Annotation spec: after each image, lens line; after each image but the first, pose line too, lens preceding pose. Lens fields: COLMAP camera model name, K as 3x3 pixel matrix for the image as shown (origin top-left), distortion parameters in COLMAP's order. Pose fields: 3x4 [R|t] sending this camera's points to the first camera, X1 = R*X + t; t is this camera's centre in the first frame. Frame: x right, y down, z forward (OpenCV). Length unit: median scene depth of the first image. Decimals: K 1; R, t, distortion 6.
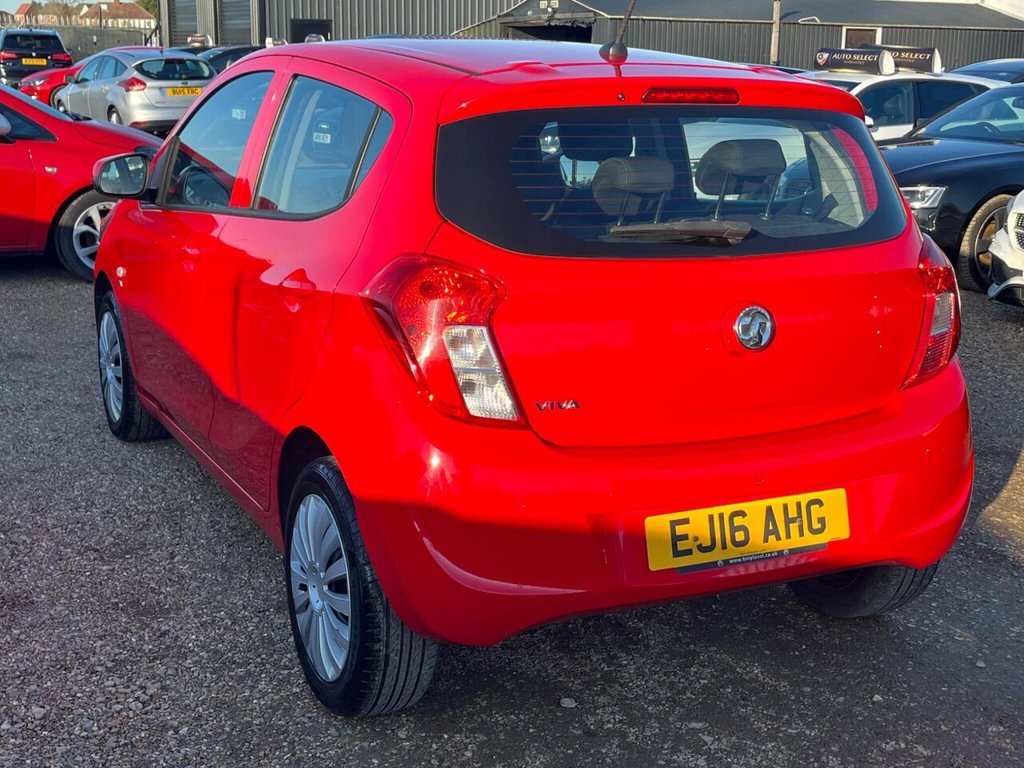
lens RADIAL K [[1404.2, 0, 514.1], [0, 1404.2, 389.6], [0, 0, 1]] dist [0.045683, 0.000000]
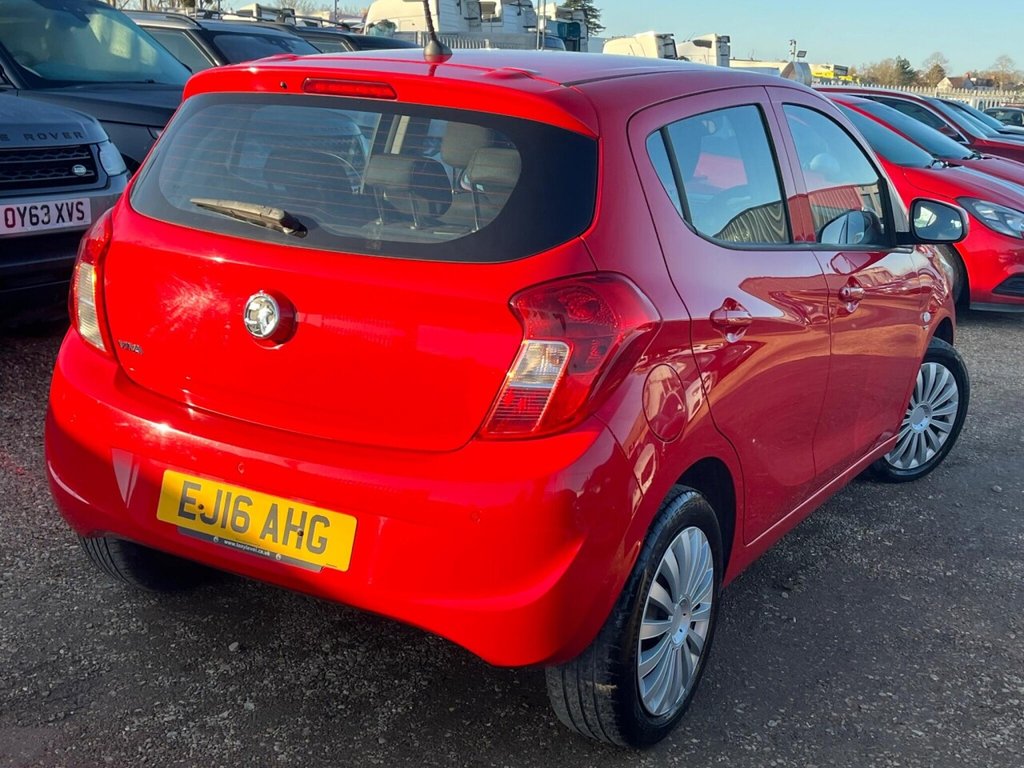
lens RADIAL K [[1404.2, 0, 527.4], [0, 1404.2, 397.9], [0, 0, 1]] dist [0.045683, 0.000000]
pose [[0.542511, 0.207147, -0.814108, 1.032764], [-0.239398, 0.967058, 0.086533, -0.112186], [0.805215, 0.147951, 0.574230, 0.560574]]
